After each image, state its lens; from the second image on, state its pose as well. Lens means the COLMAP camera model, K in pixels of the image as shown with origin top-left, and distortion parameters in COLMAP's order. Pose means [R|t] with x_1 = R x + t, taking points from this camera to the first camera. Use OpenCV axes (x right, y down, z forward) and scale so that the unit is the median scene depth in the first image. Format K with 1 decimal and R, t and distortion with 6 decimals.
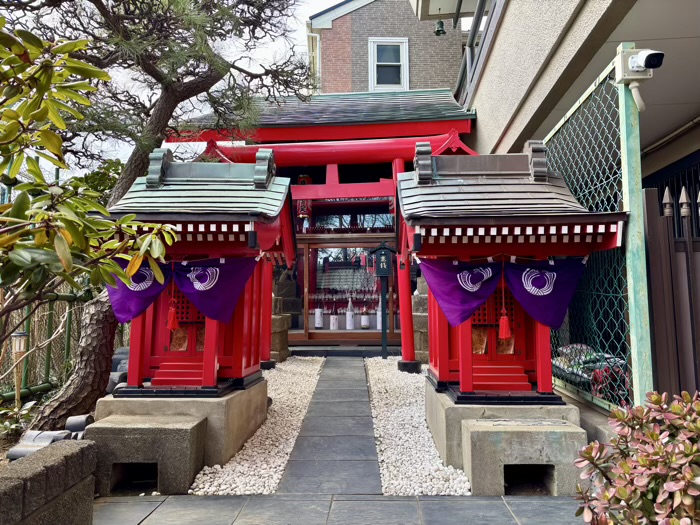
lens RADIAL K [[537.7, 0, 350.8], [0, 537.7, 264.0], [0, 0, 1]] dist [0.032760, -0.043974]
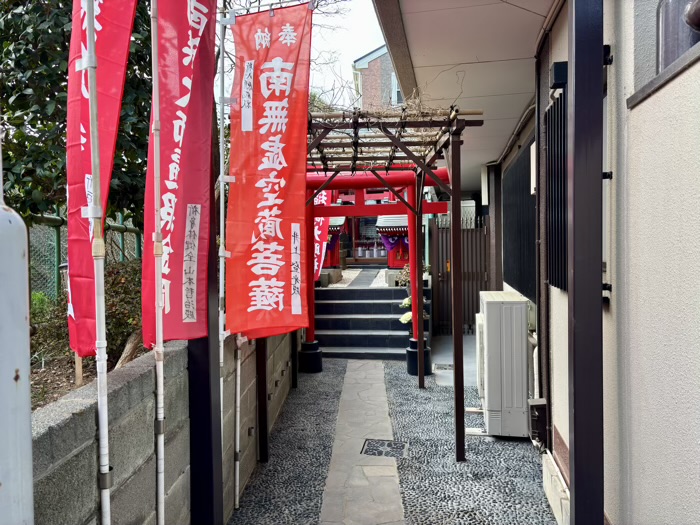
lens RADIAL K [[537.7, 0, 350.5], [0, 537.7, 263.3], [0, 0, 1]] dist [0.032760, -0.043974]
pose [[0.995553, -0.007313, -0.093921, 0.093078], [0.017791, 0.993637, 0.111219, -0.082152], [0.092510, -0.112395, 0.989348, -1.002876]]
